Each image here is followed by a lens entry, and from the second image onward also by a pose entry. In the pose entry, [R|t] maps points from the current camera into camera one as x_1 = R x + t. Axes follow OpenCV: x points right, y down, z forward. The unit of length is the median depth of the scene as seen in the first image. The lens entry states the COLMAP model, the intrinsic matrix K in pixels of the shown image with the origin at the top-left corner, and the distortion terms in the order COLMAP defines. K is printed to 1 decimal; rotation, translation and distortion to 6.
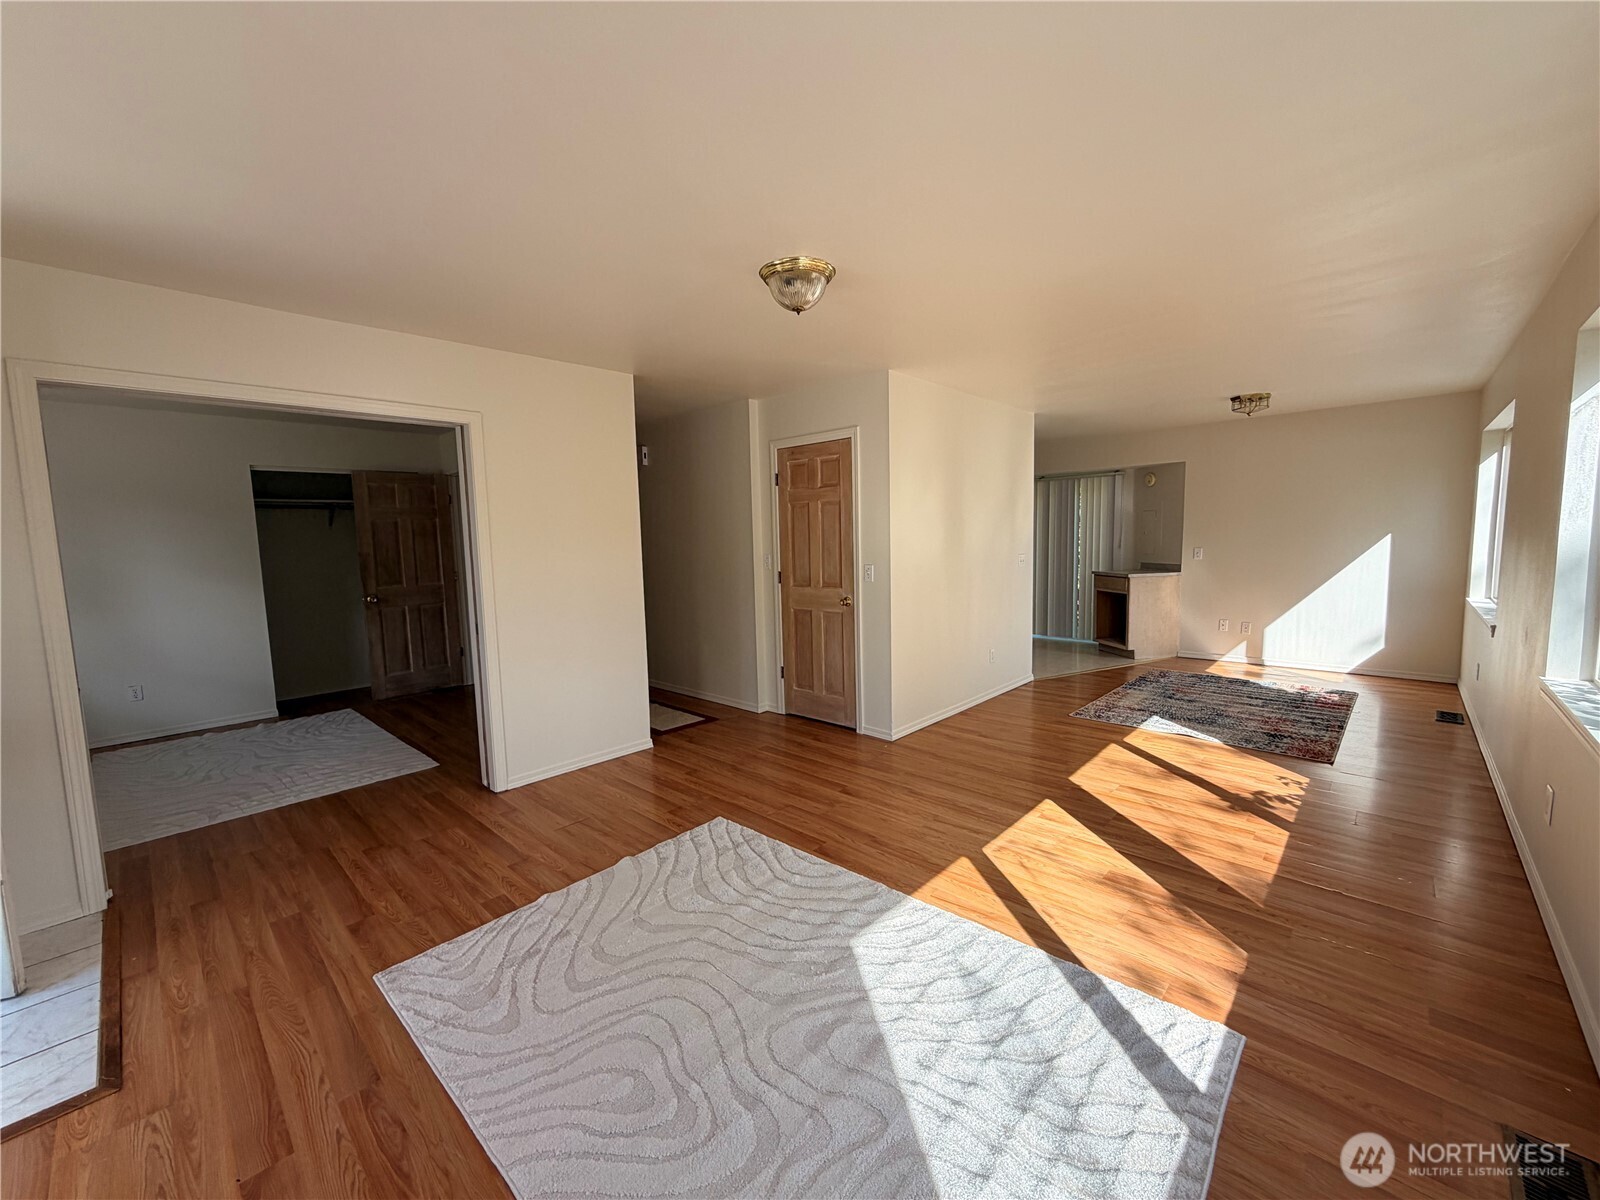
lens RADIAL K [[639.4, 0, 794.0], [0, 639.4, 598.7], [0, 0, 1]] dist [0.000865, -0.000390]
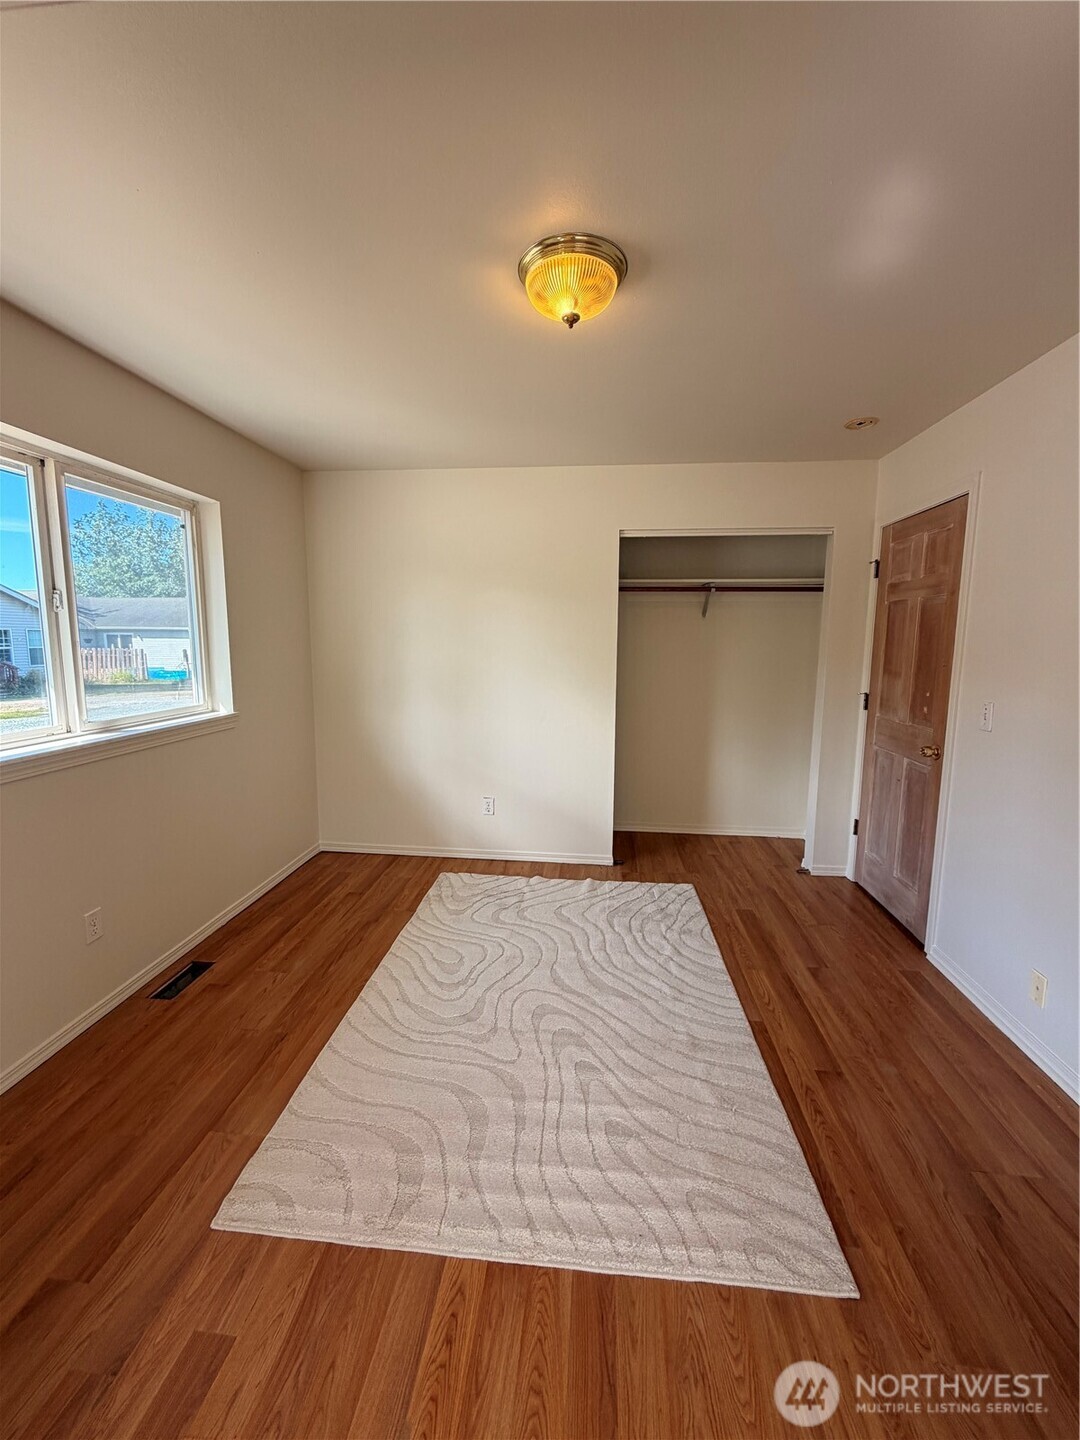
lens RADIAL K [[575.4, 0, 540.9], [0, 575.4, 712.8], [0, 0, 1]] dist [0.000865, -0.000390]
pose [[0.612309, 0.131340, -0.779633, -0.397829], [-0.102424, 0.990973, 0.086501, -0.053262], [0.783956, 0.026888, 0.620234, 0.574997]]
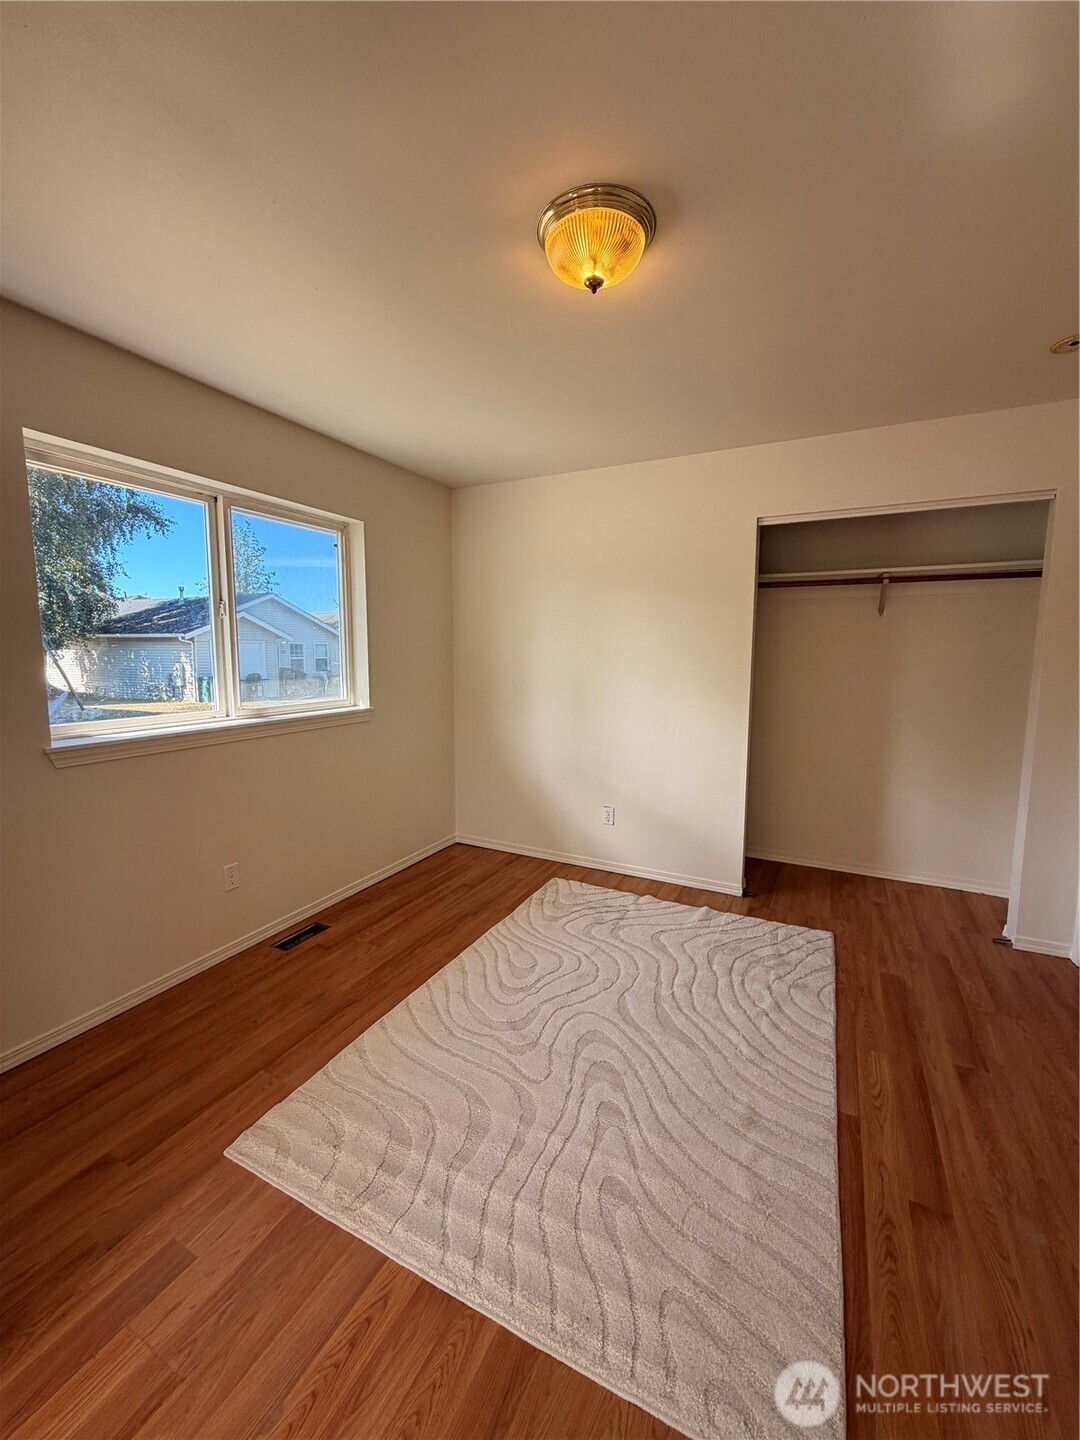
lens RADIAL K [[575.4, 0, 540.9], [0, 575.4, 712.8], [0, 0, 1]] dist [0.000865, -0.000390]
pose [[0.285120, 0.131102, -0.949483, -0.362196], [-0.106797, 0.988779, 0.104457, -0.054732], [0.952523, 0.071619, 0.295922, 0.691783]]
